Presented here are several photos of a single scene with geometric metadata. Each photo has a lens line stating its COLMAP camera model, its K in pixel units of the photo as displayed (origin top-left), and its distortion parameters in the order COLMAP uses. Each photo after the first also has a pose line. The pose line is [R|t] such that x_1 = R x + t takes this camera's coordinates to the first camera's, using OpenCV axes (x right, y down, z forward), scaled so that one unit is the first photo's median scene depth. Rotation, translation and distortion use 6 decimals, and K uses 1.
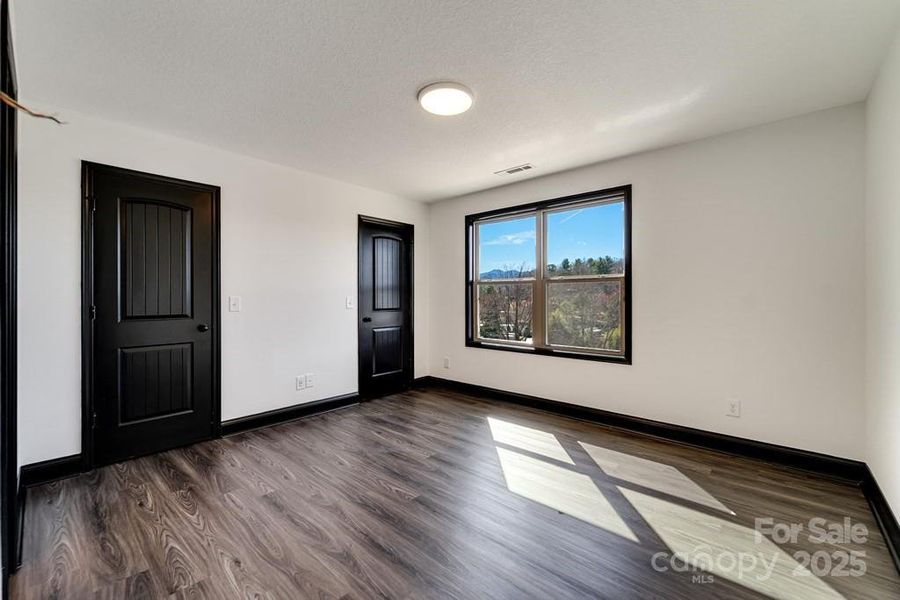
lens RADIAL K [[365.8, 0, 450.1], [0, 365.8, 296.9], [0, 0, 1]] dist [0.003781, 0.000288]
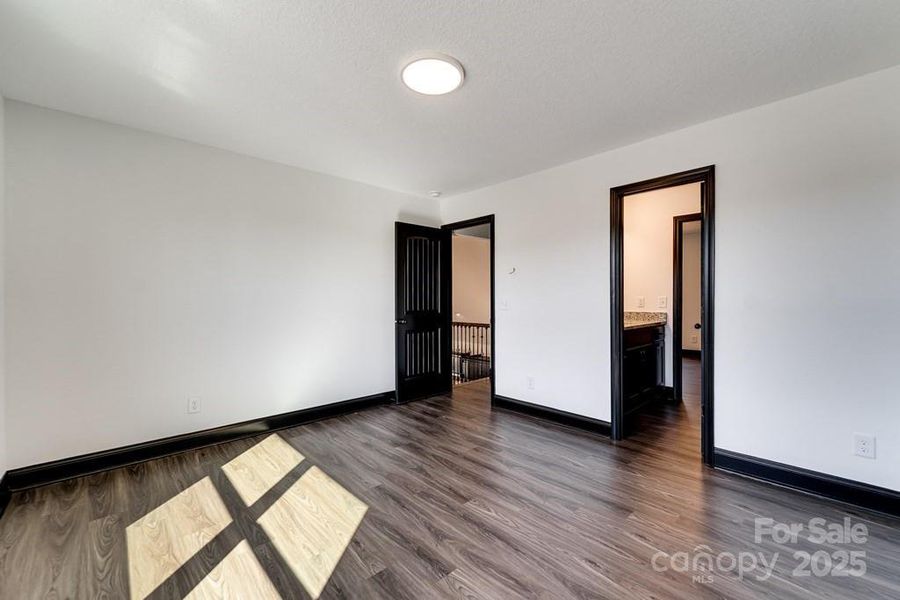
lens RADIAL K [[365.8, 0, 450.0], [0, 365.8, 300.3], [0, 0, 1]] dist [0.003781, 0.000288]
pose [[-0.995583, 0.004248, 0.093786, -0.140595], [0.004641, 0.999981, 0.003968, 0.000475], [-0.093768, 0.004386, -0.995584, 1.971996]]
